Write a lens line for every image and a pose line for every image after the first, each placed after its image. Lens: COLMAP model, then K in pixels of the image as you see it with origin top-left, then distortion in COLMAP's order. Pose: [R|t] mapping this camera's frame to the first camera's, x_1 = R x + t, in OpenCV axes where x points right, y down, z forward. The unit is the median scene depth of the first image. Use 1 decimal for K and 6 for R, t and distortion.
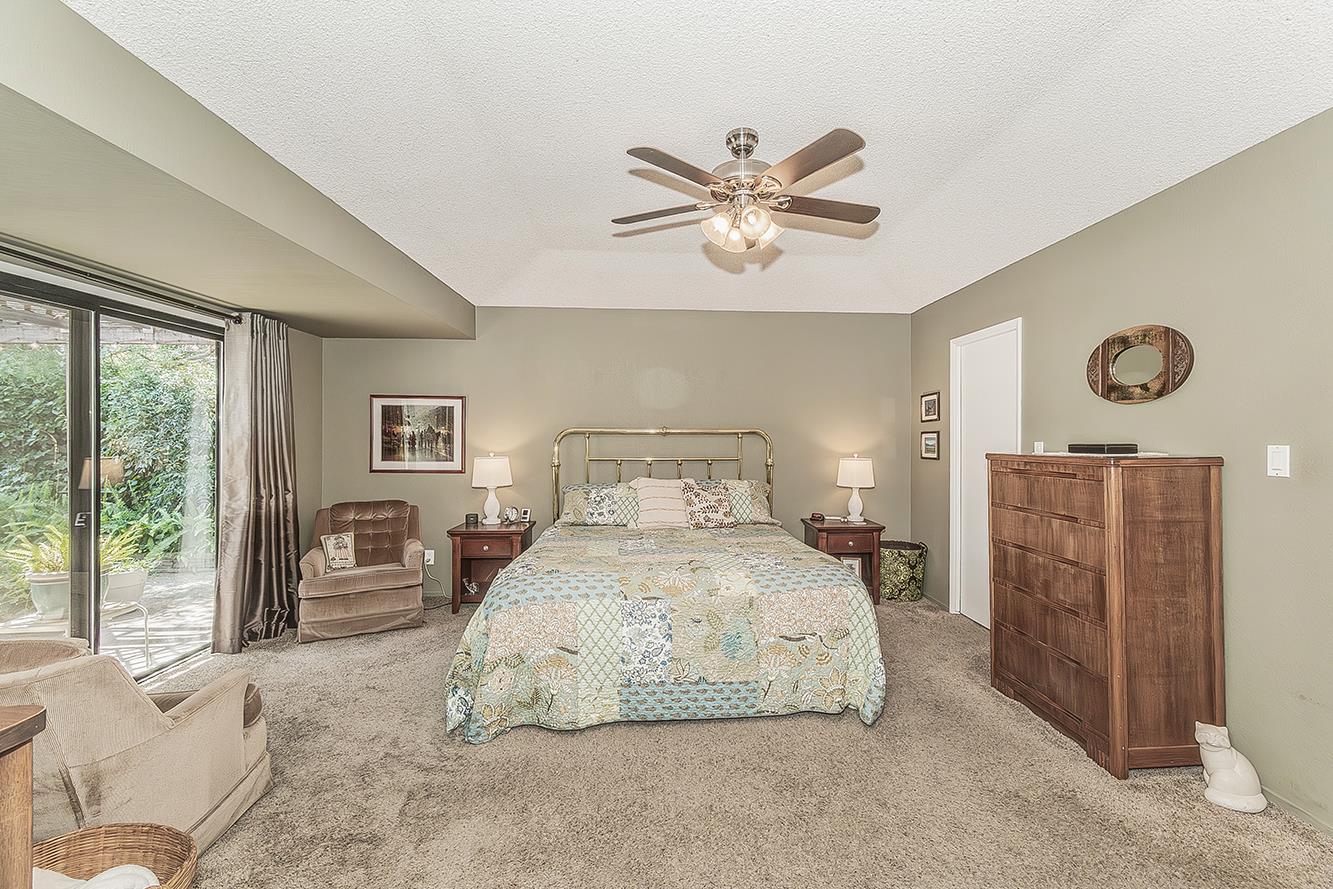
lens RADIAL K [[540.6, 0, 661.2], [0, 540.6, 434.8], [0, 0, 1]] dist [0.000266, 0.000212]
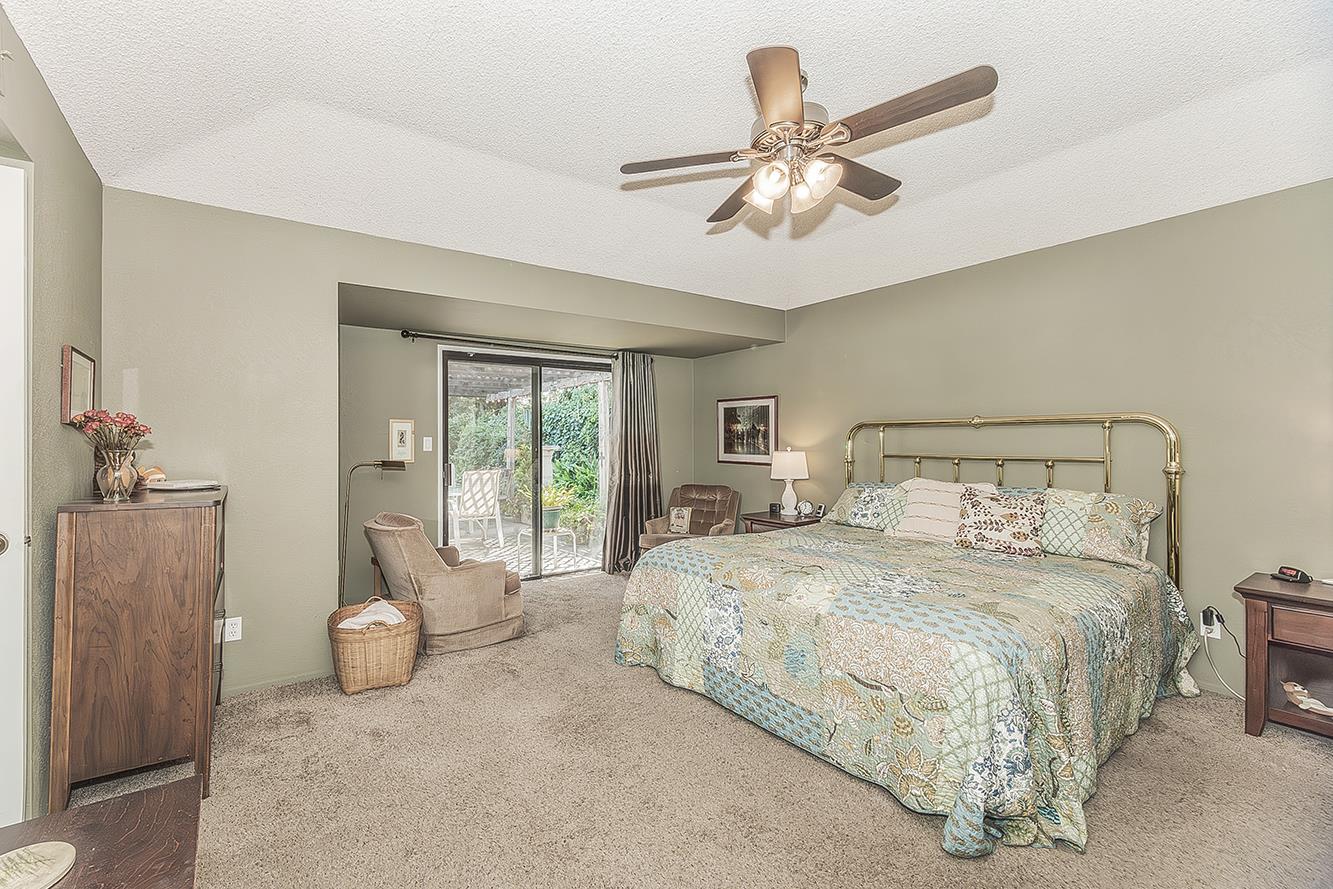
lens RADIAL K [[569.2, 0, 664.1], [0, 569.2, 438.5], [0, 0, 1]] dist [0.000870, 0.000153]
pose [[0.522465, -0.008153, -0.852622, 0.642841], [0.008745, 0.999953, -0.004204, 0.023392], [0.852616, -0.005260, 0.522511, 0.270207]]
